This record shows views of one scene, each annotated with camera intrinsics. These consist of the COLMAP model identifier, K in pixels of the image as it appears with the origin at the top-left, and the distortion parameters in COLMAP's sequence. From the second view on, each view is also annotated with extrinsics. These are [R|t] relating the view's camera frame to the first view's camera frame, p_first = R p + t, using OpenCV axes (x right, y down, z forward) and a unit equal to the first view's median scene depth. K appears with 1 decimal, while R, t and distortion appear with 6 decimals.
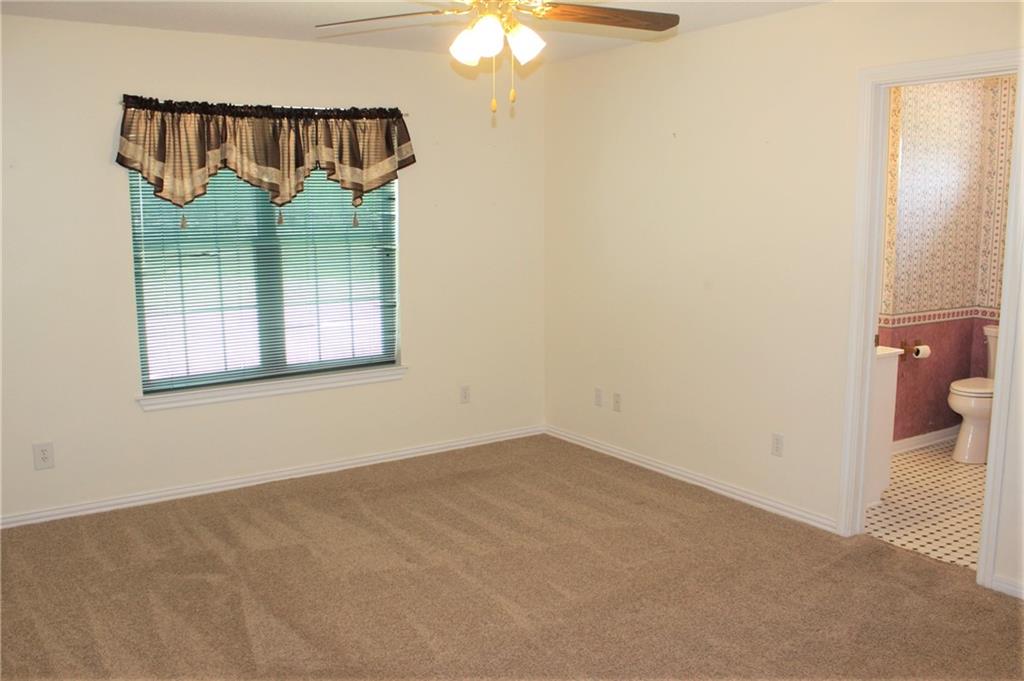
lens RADIAL K [[866.0, 0, 521.8], [0, 866.0, 342.6], [0, 0, 1]] dist [-0.160091, 0.145244]
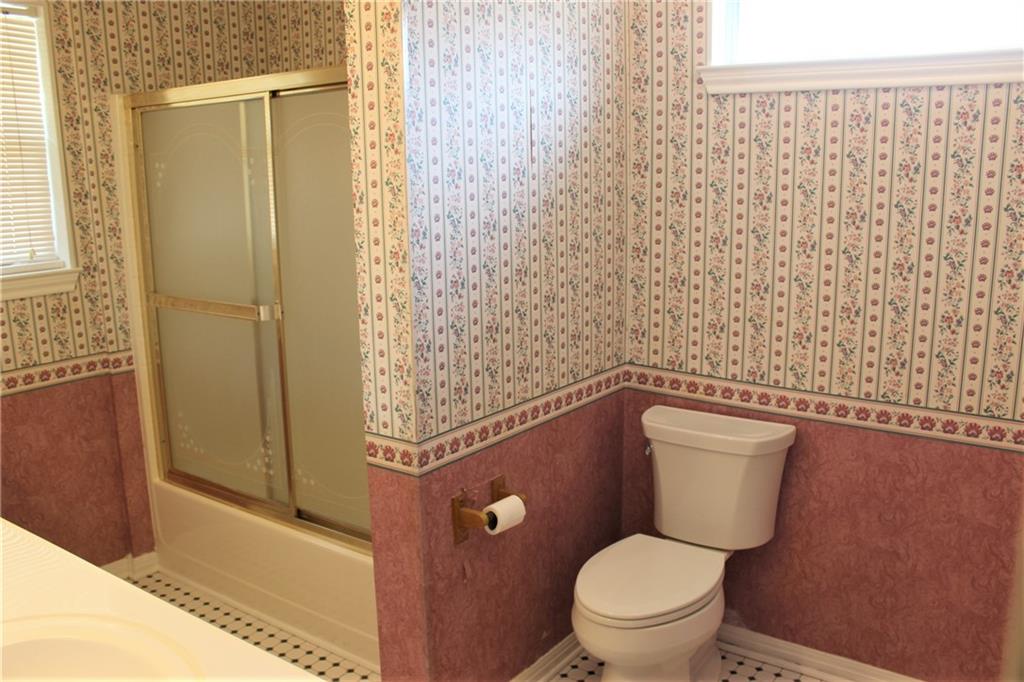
lens RADIAL K [[851.0, 0, 517.8], [0, 851.0, 341.7], [0, 0, 1]] dist [-0.159804, 0.144263]
pose [[0.935748, -0.081566, 0.343107, 0.524208], [0.063807, 0.995987, 0.062755, -0.147930], [-0.346849, -0.036830, 0.937198, 0.929080]]
